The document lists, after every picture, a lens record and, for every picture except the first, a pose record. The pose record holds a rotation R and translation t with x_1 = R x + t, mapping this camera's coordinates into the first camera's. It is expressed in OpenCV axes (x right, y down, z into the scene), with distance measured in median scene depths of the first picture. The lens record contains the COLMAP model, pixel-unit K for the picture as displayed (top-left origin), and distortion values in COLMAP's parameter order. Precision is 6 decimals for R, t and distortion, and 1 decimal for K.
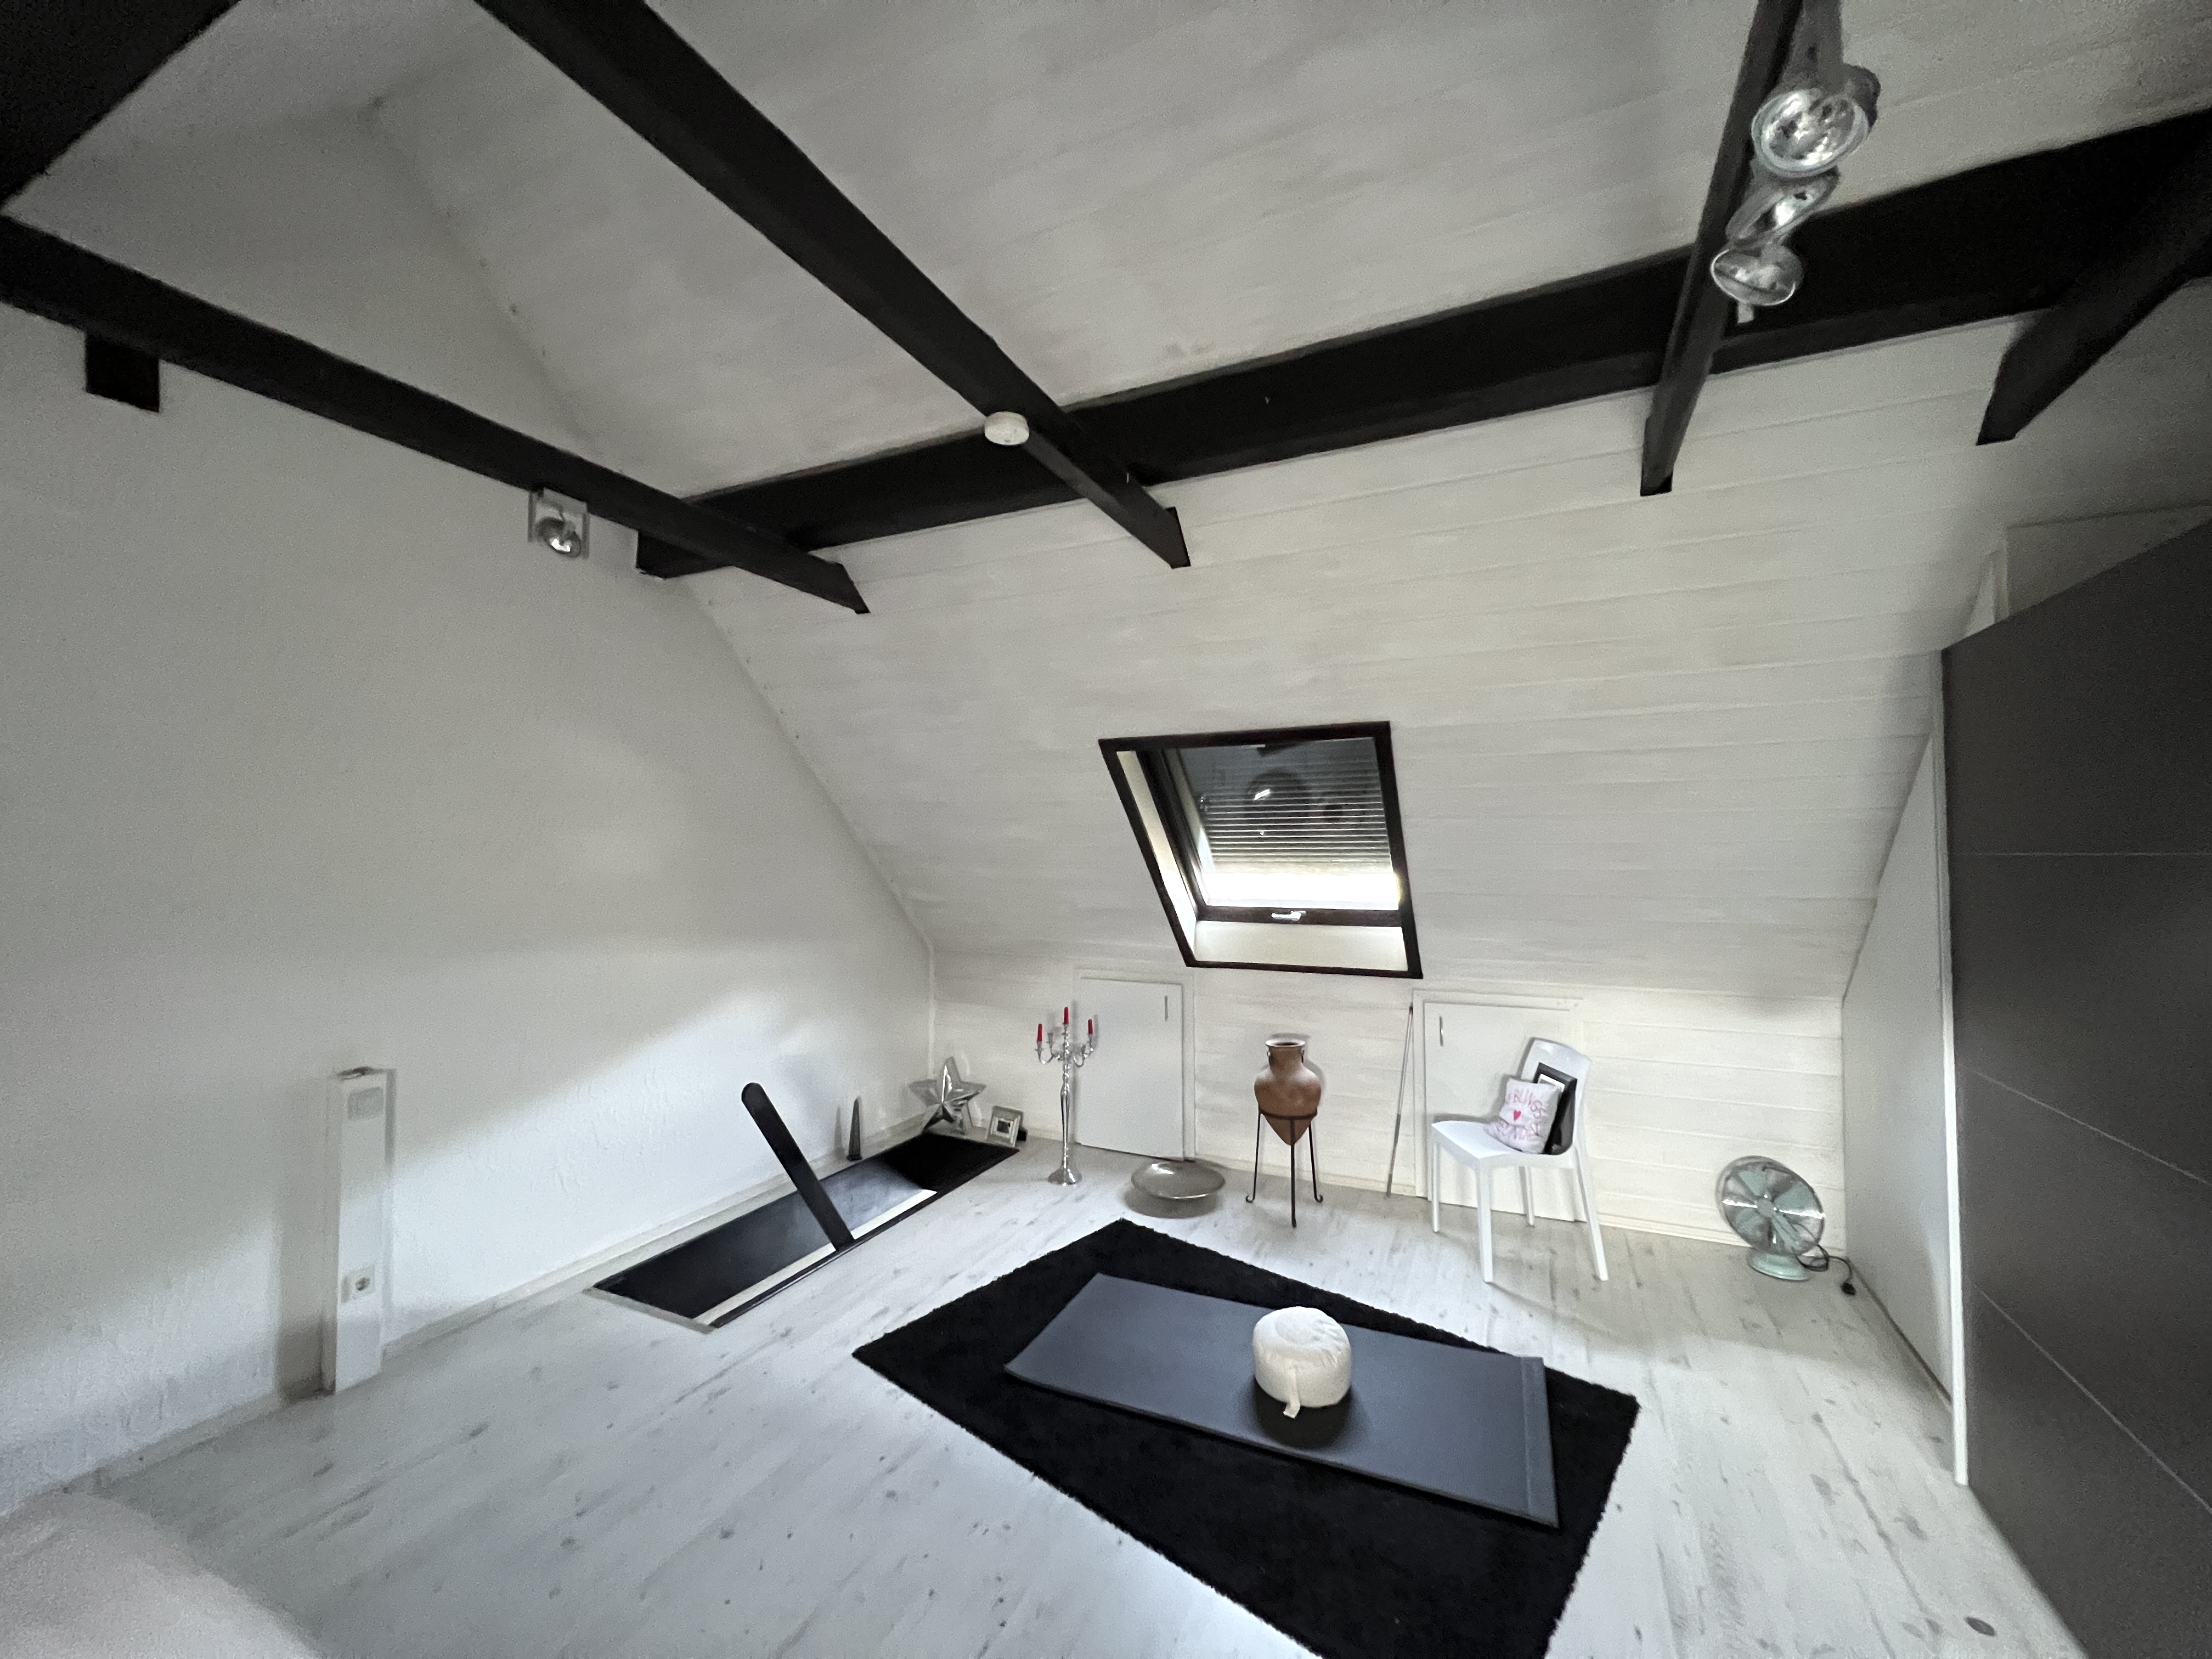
lens RADIAL K [[885.2, 0, 1099.8], [0, 885.2, 817.3], [0, 0, 1]] dist [0.001278, -0.000218]
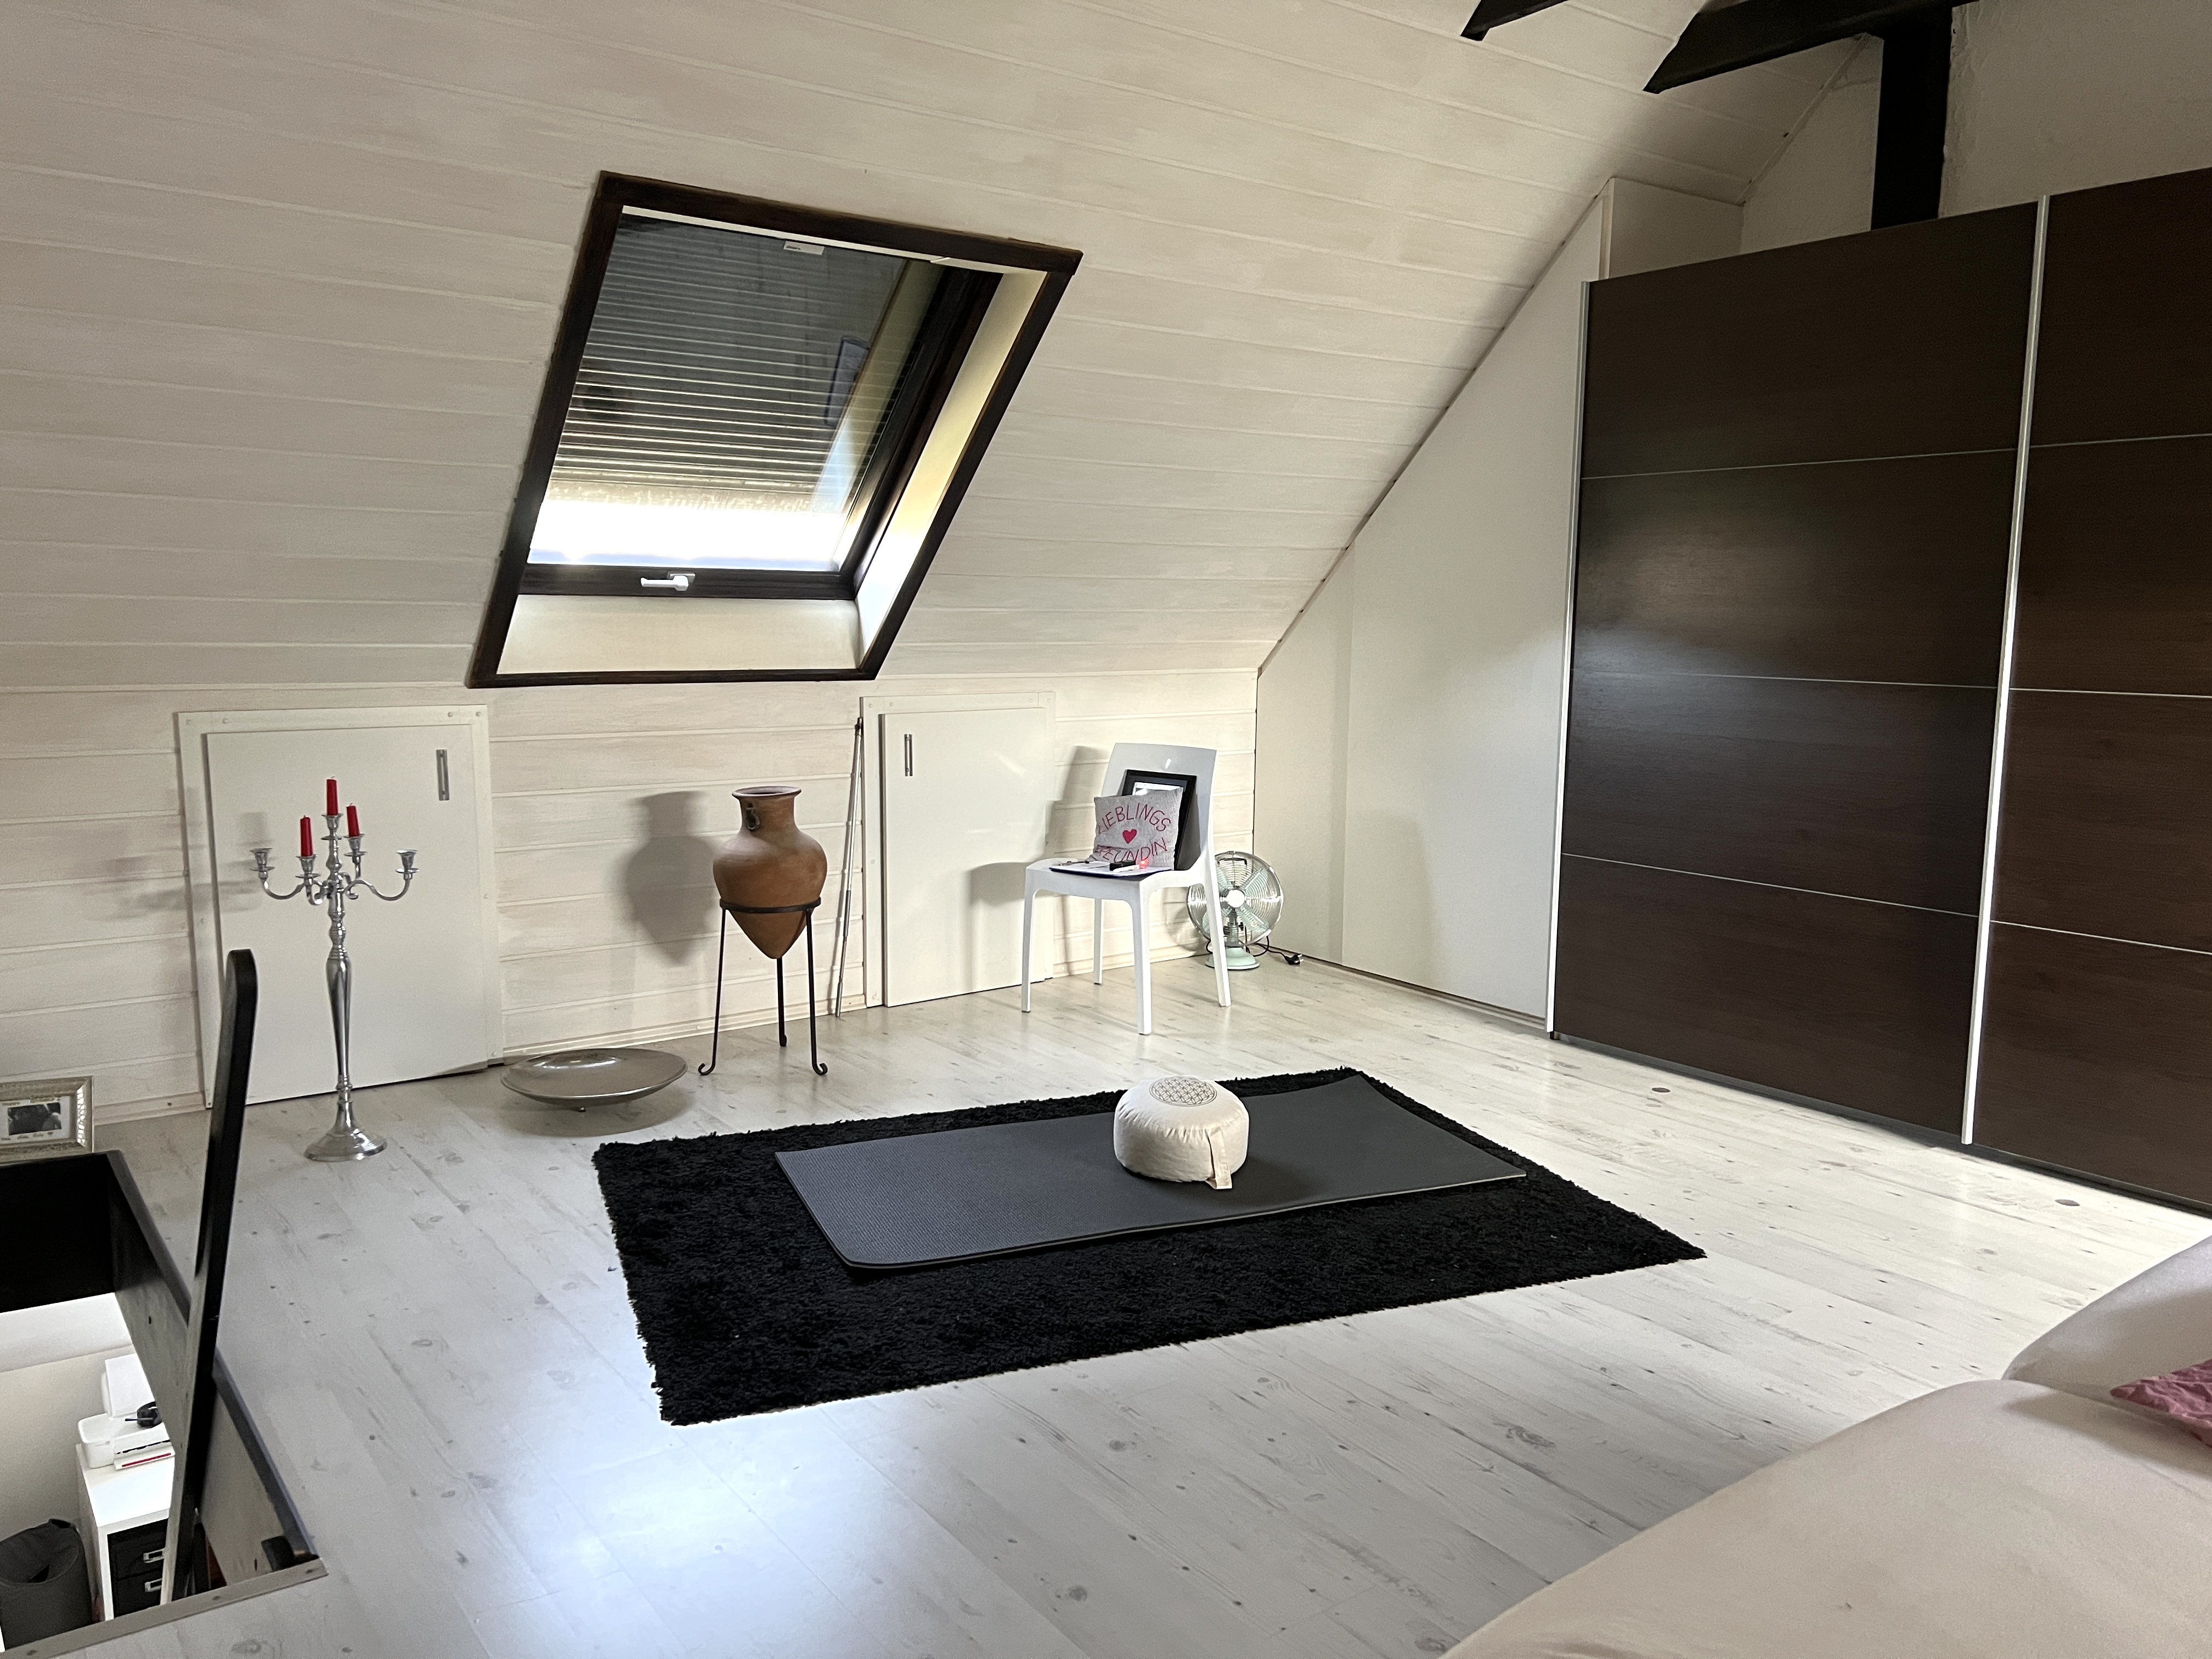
lens RADIAL K [[1671.2, 0, 1105.8], [0, 1671.2, 840.4], [0, 0, 1]] dist [0.021866, -0.003758]
pose [[0.456157, -0.114981, 0.882440, -0.671604], [-0.051497, 0.986545, 0.155166, 0.105475], [-0.888408, -0.116223, 0.444099, 0.312055]]
